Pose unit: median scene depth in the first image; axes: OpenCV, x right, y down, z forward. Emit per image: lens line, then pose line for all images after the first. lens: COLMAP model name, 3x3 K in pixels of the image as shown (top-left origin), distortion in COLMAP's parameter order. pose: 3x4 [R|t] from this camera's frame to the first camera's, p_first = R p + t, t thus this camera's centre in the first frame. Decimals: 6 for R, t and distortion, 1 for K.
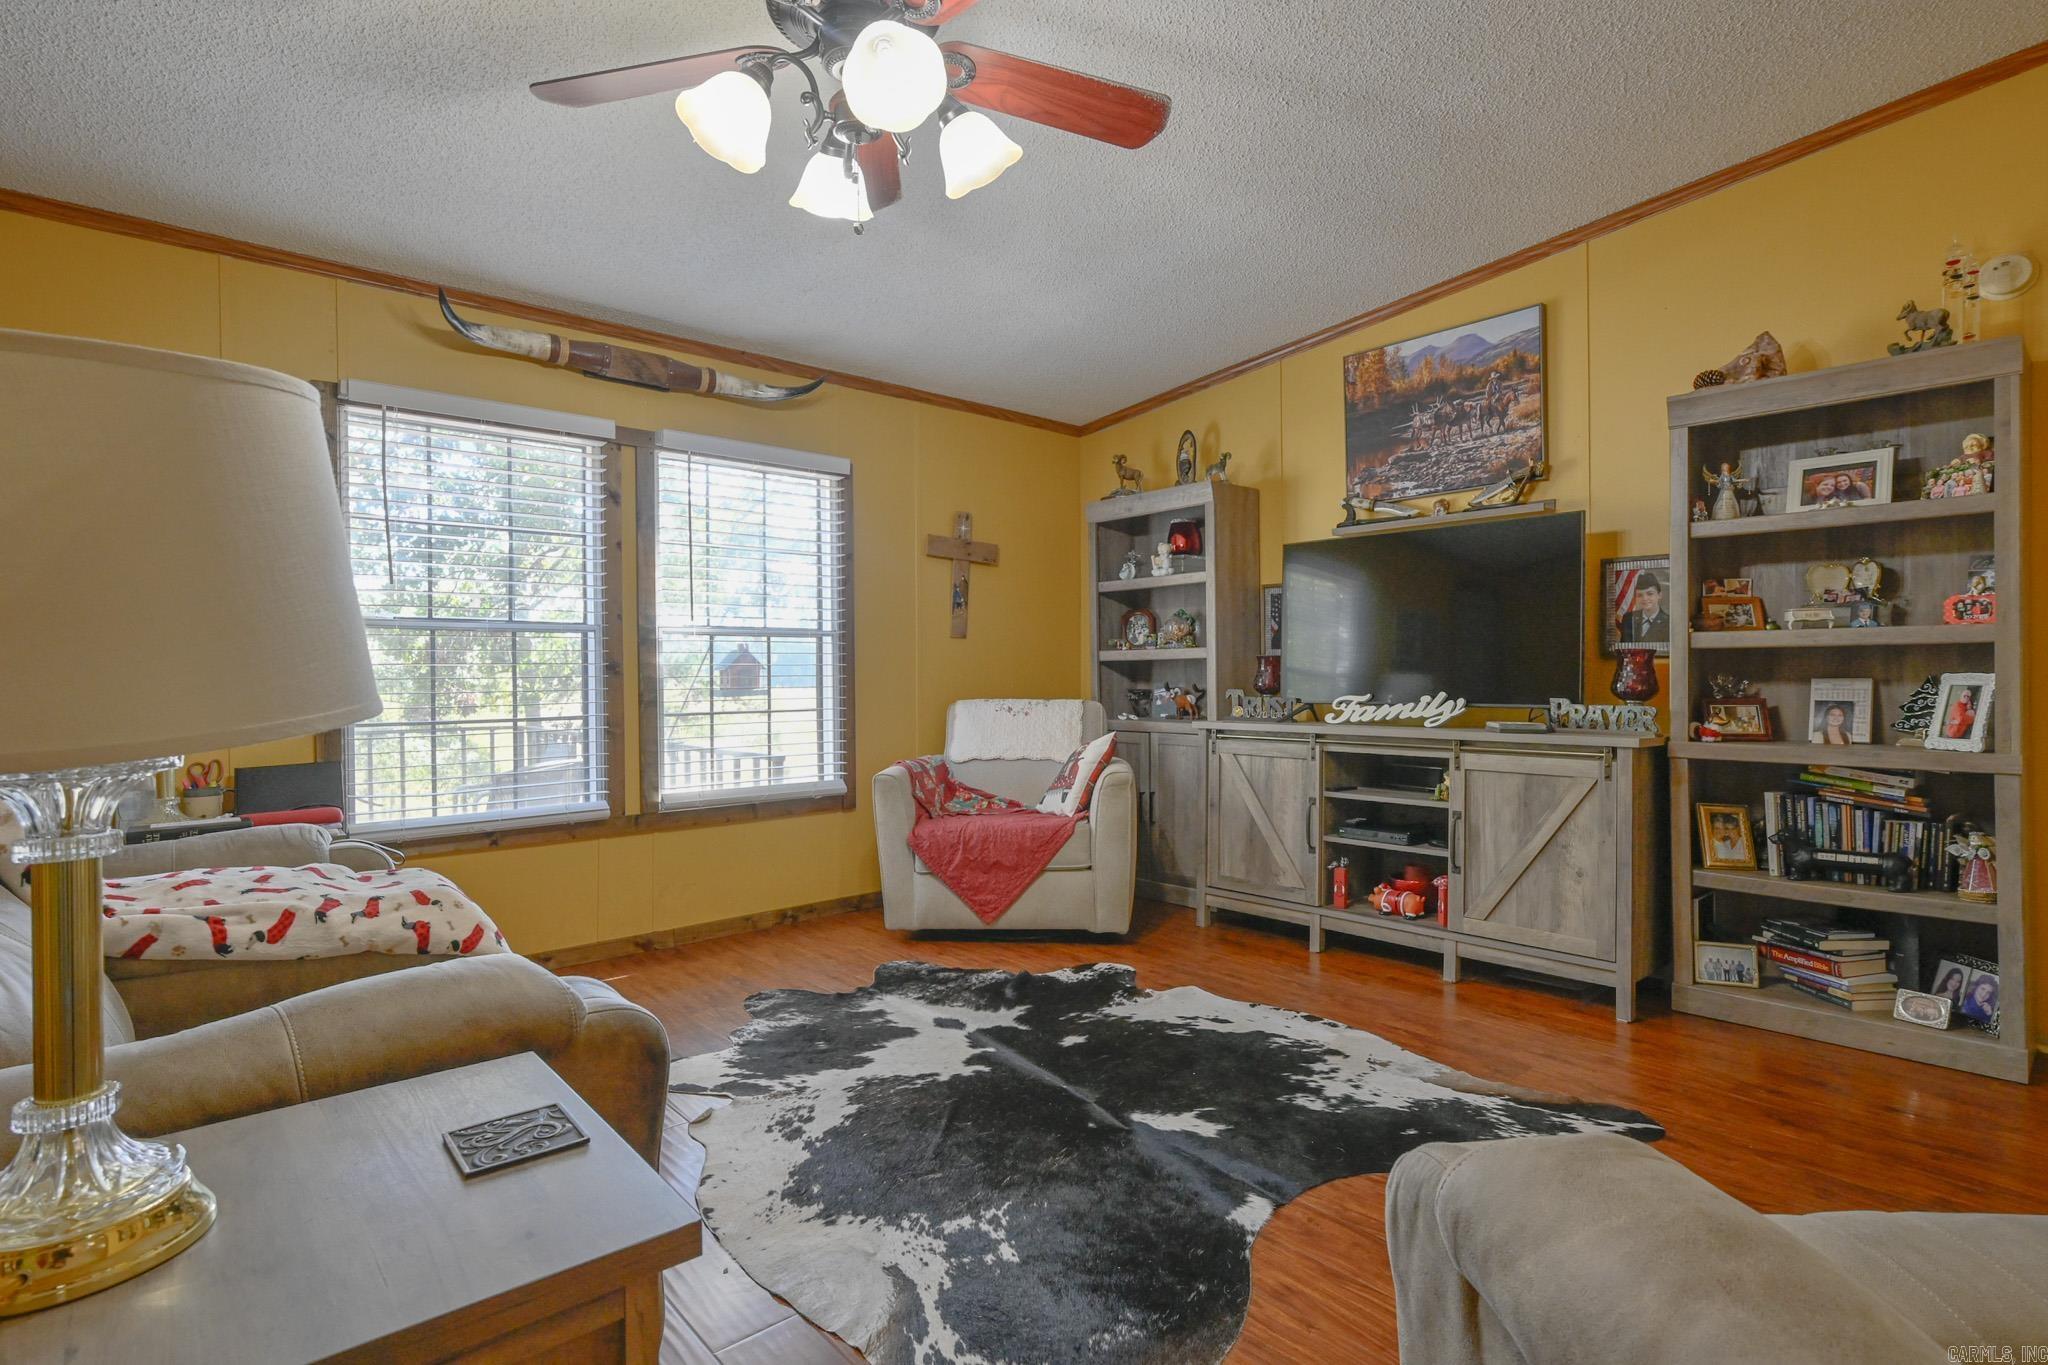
lens RADIAL K [[995.2, 0, 1021.4], [0, 995.2, 688.7], [0, 0, 1]] dist [0.004351, -0.000023]
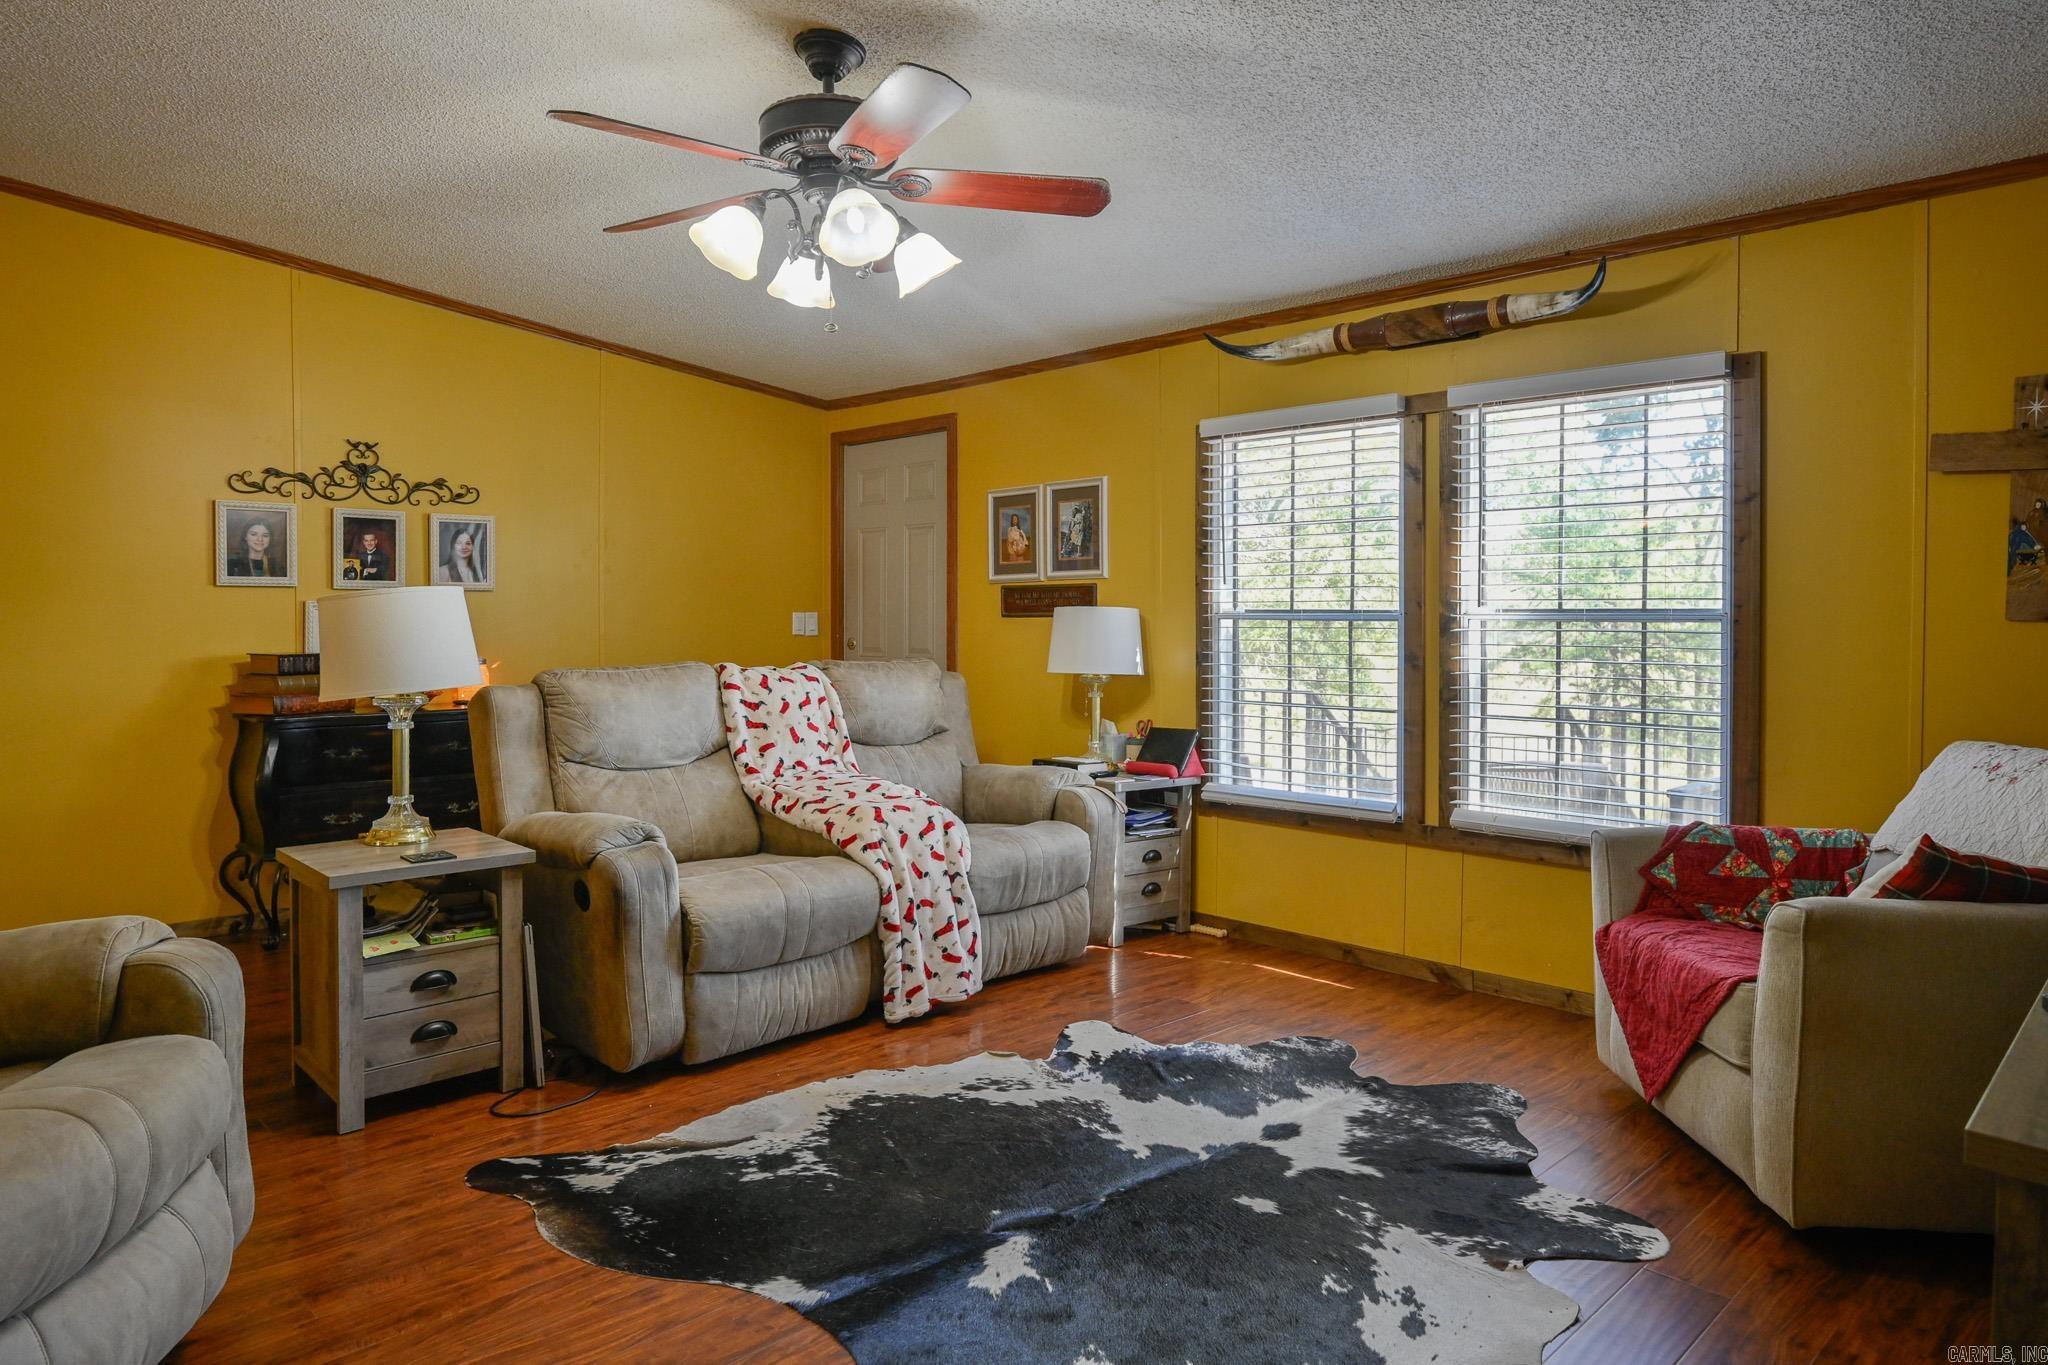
lens RADIAL K [[1220.1, 0, 1022.5], [0, 1220.1, 660.2], [0, 0, 1]] dist [0.001014, -0.000652]
pose [[0.074689, 0.038675, -0.996457, 0.864344], [-0.022710, 0.999054, 0.037074, -0.070068], [0.996948, 0.019860, 0.075497, 0.711980]]
